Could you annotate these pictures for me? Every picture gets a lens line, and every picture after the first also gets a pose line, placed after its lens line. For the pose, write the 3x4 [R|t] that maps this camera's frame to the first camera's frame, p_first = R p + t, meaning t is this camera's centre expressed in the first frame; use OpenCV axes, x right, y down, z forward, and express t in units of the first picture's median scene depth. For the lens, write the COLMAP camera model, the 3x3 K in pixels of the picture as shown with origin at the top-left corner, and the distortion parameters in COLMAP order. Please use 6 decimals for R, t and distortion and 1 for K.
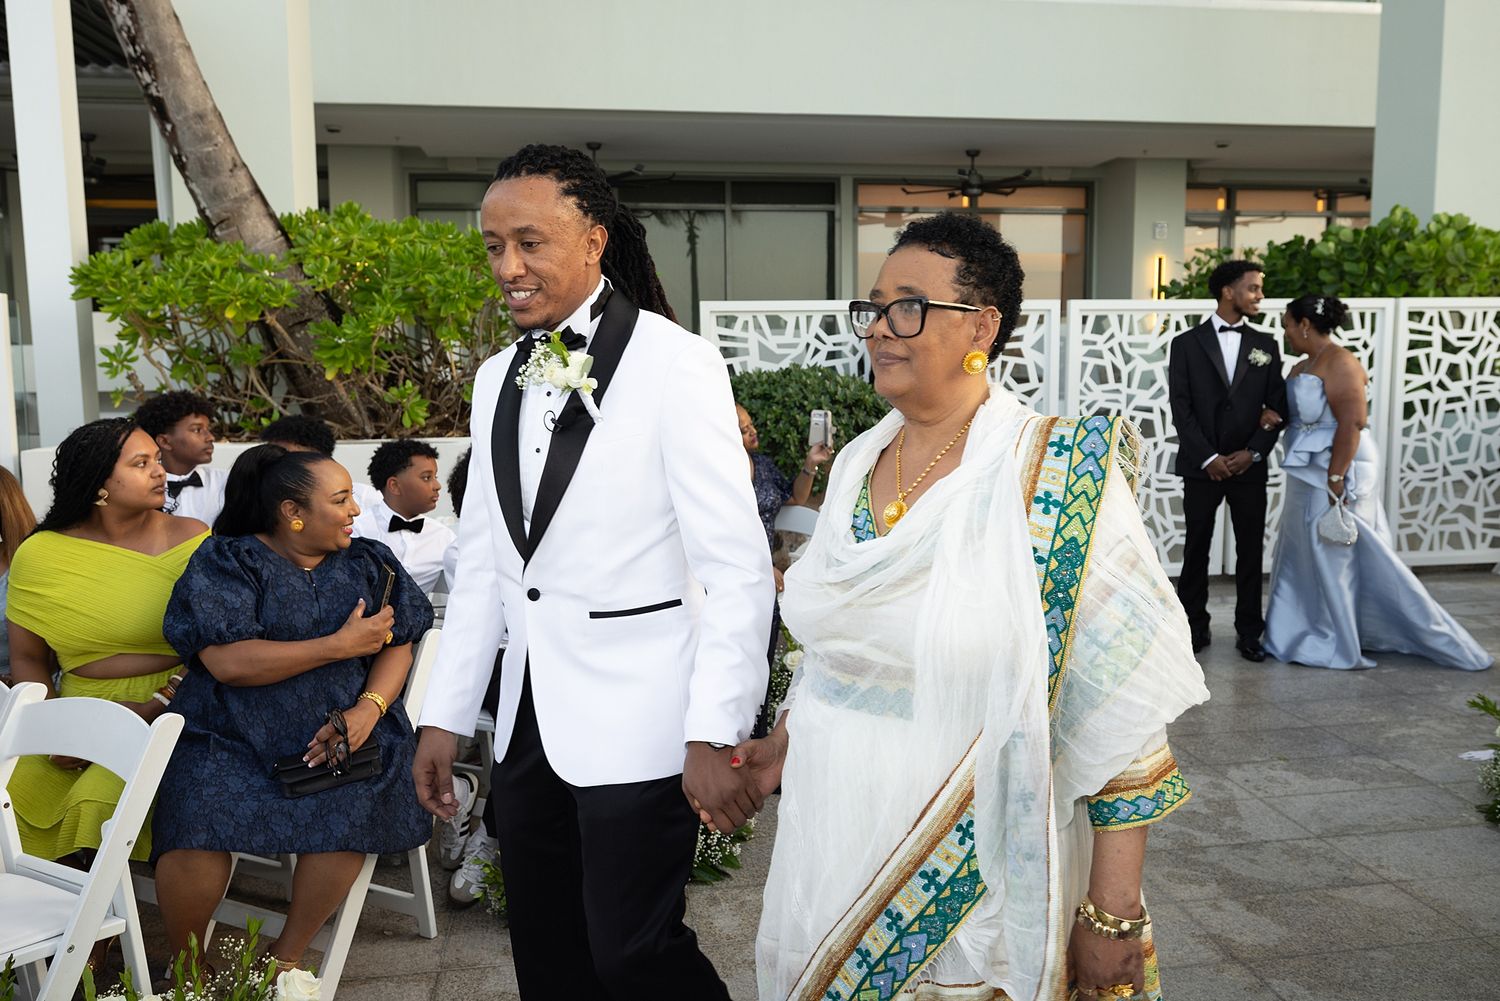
lens RADIAL K [[1169.1, 0, 749.5], [0, 1169.1, 505.9], [0, 0, 1]] dist [0.017970, 0.006188]
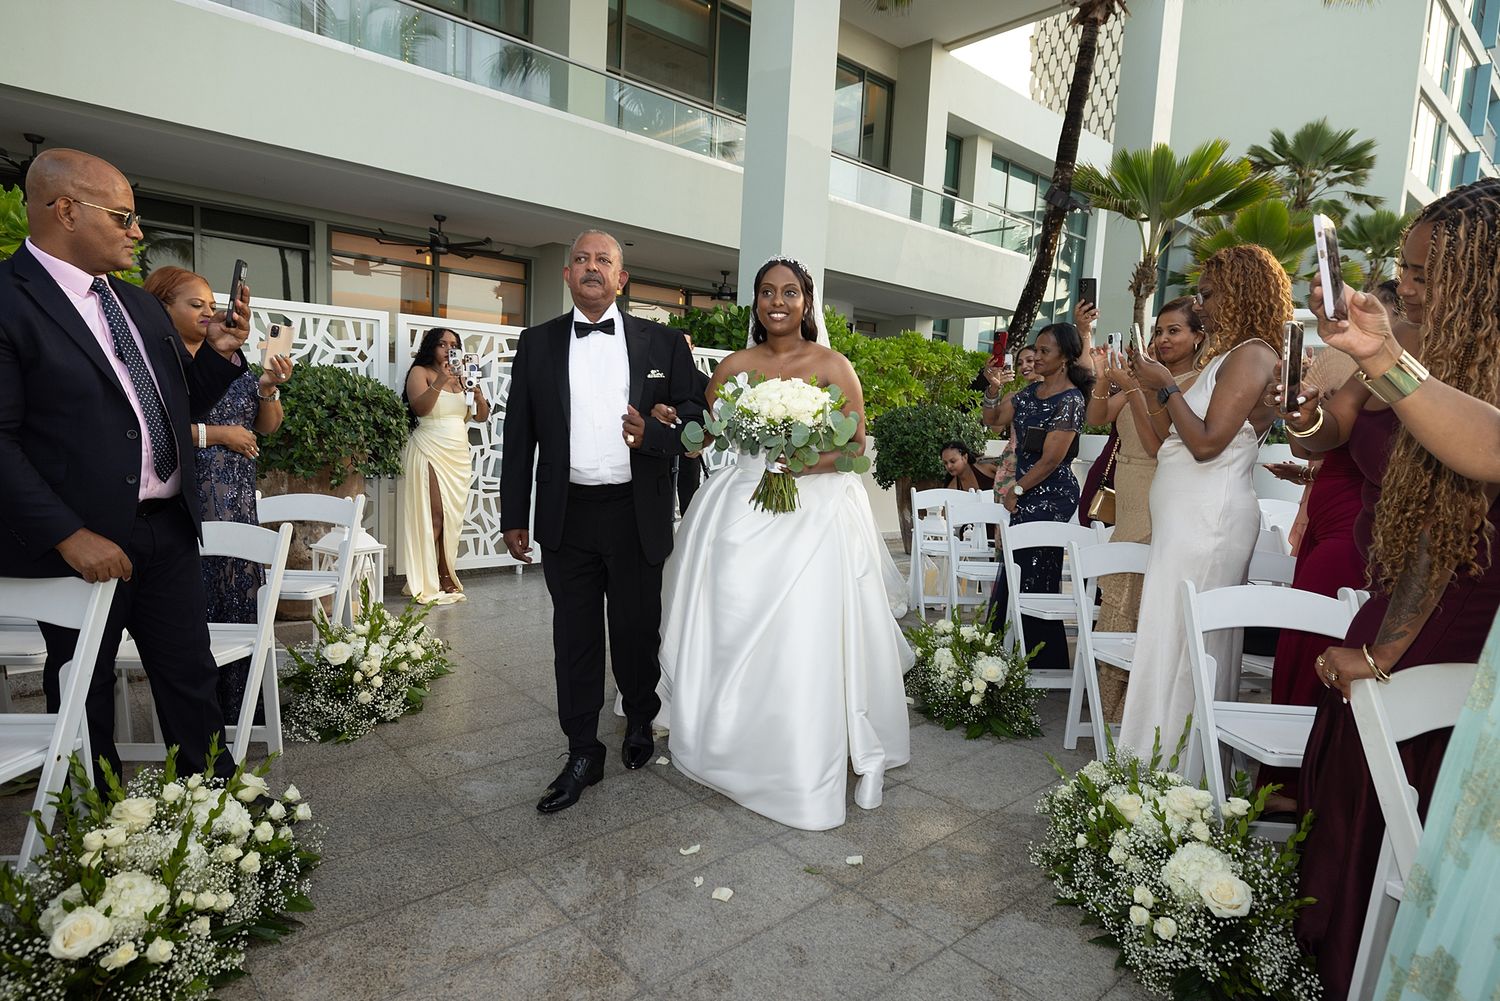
lens RADIAL K [[841.0, 0, 747.2], [0, 841.0, 503.5], [0, 0, 1]] dist [0.004971, 0.000681]
pose [[0.837783, -0.005798, 0.545973, -0.040650], [0.011873, 0.999901, -0.007600, 0.013691], [-0.545874, 0.012850, 0.837769, 0.170396]]
